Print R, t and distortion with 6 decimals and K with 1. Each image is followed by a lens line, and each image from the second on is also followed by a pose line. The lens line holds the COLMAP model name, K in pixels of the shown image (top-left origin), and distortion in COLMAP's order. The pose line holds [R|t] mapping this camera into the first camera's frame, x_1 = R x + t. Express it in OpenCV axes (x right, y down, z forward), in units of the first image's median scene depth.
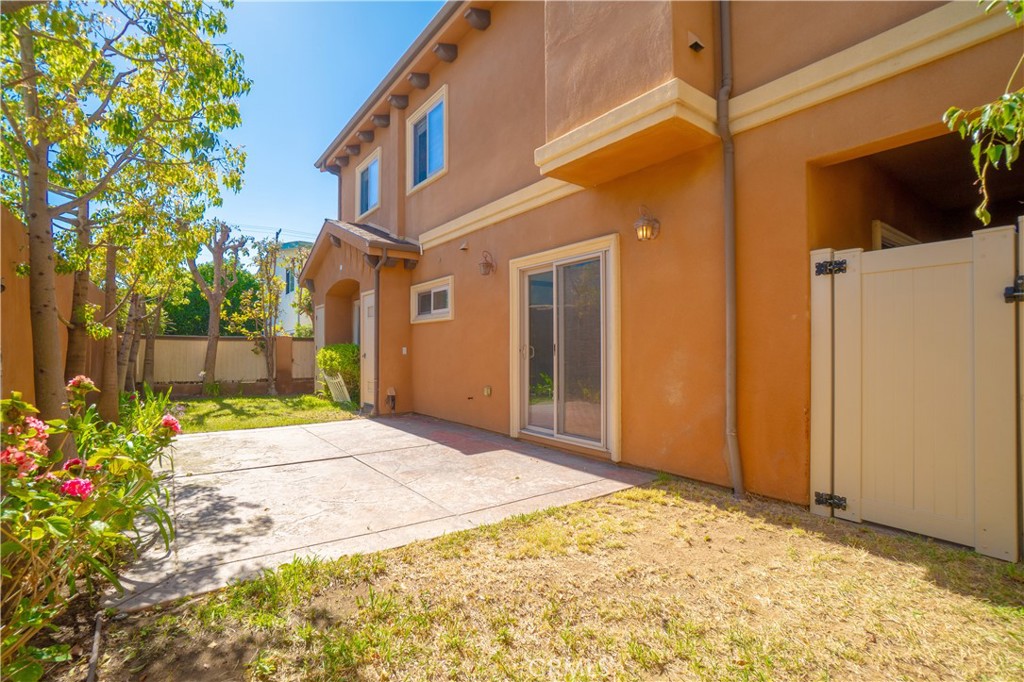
lens RADIAL K [[467.2, 0, 496.0], [0, 467.2, 344.7], [0, 0, 1]] dist [-0.054104, 0.022723]
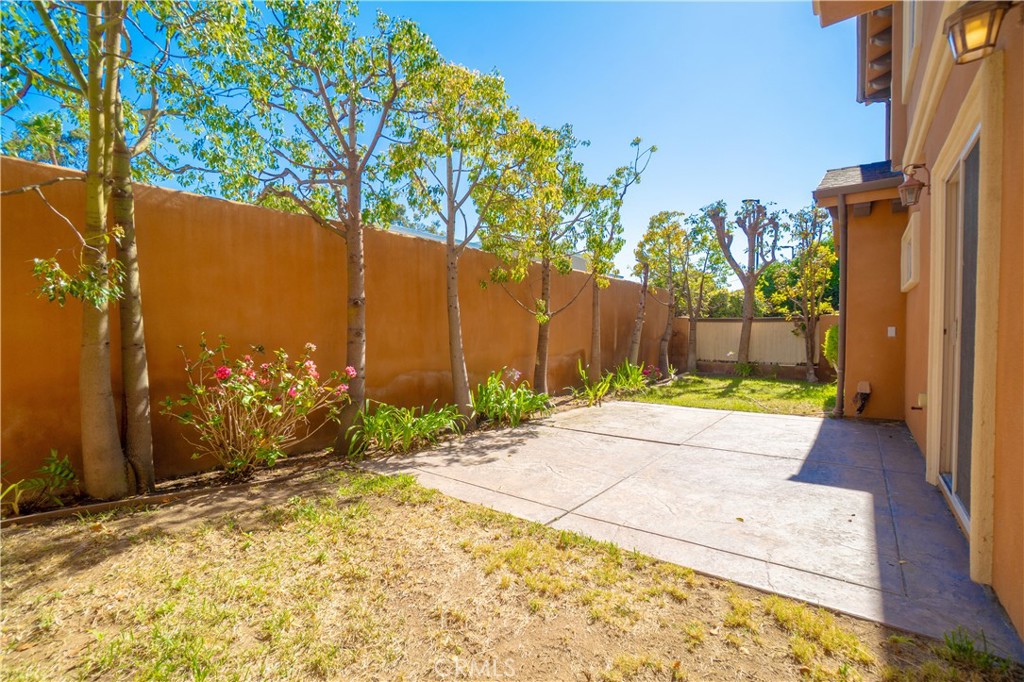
lens RADIAL K [[467.2, 0, 496.0], [0, 467.2, 344.7], [0, 0, 1]] dist [-0.054104, 0.022723]
pose [[0.281897, 0.024376, -0.959135, 0.680940], [0.014861, 0.999446, 0.029769, 0.007566], [0.959330, -0.022645, 0.281379, 0.559519]]
